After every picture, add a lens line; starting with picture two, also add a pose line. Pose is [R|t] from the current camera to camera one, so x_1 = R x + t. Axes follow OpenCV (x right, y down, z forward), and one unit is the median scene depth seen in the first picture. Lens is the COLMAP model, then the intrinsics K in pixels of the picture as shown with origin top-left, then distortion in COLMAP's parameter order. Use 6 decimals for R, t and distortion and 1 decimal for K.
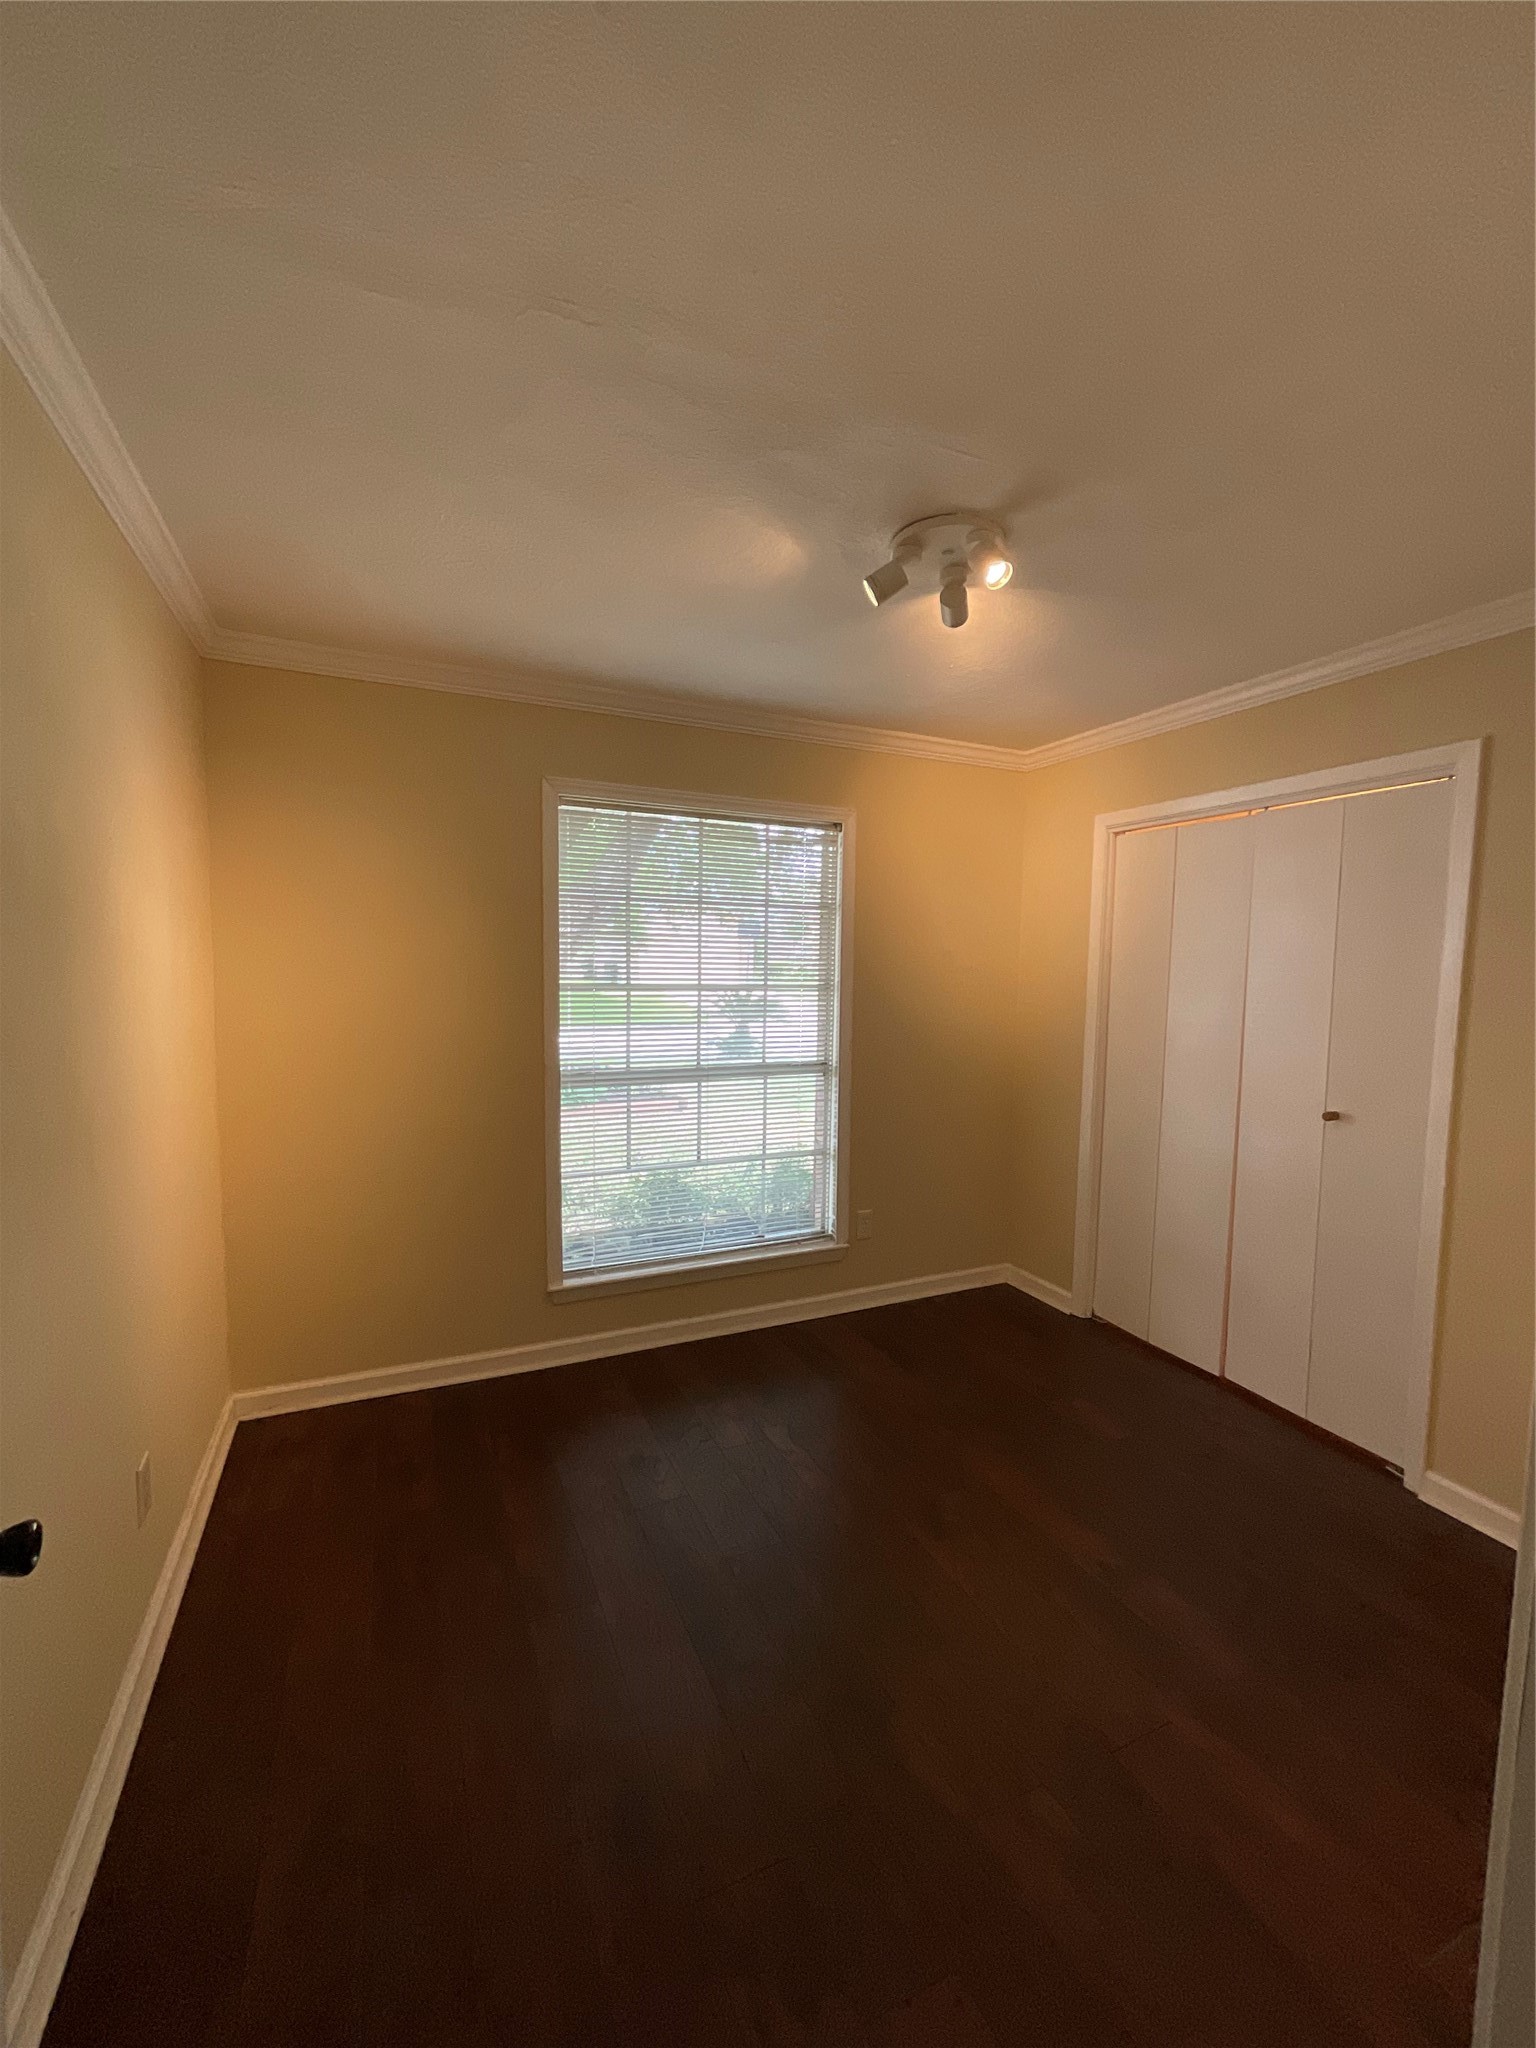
lens RADIAL K [[832.6, 0, 764.3], [0, 832.6, 1028.3], [0, 0, 1]] dist [-0.009000, 0.005582]
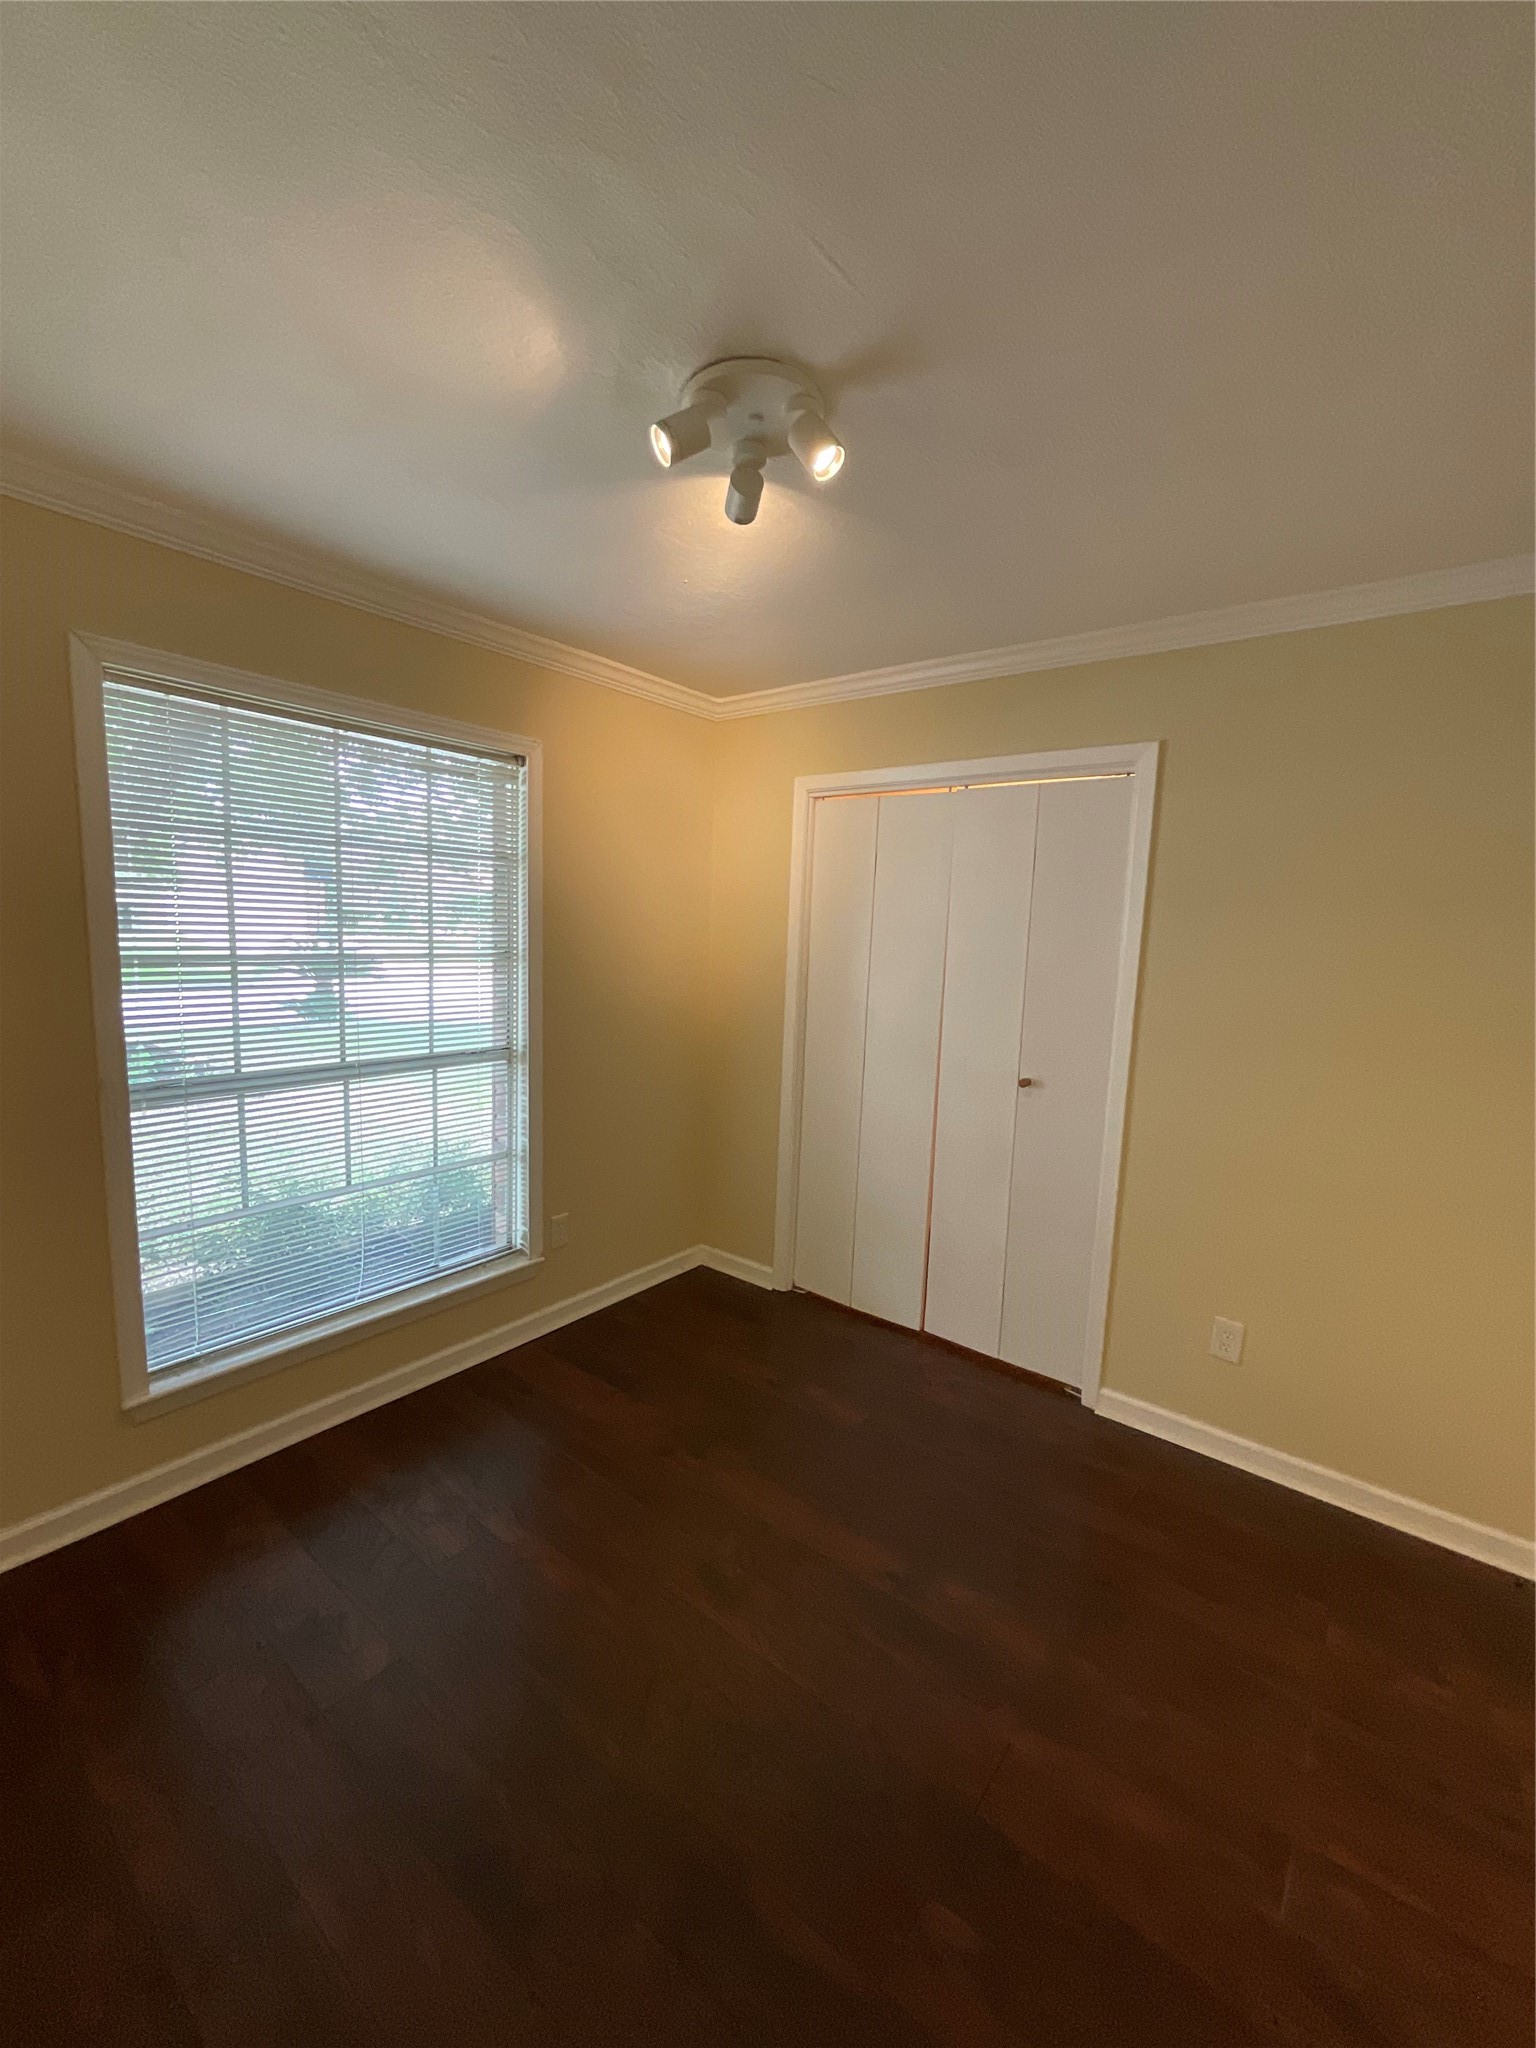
lens RADIAL K [[832.6, 0, 764.3], [0, 832.6, 1028.3], [0, 0, 1]] dist [-0.009000, 0.005582]
pose [[0.887264, -0.039167, 0.459595, -0.086265], [0.011782, 0.997988, 0.062303, -0.028129], [-0.461111, -0.049864, 0.885940, 0.157030]]
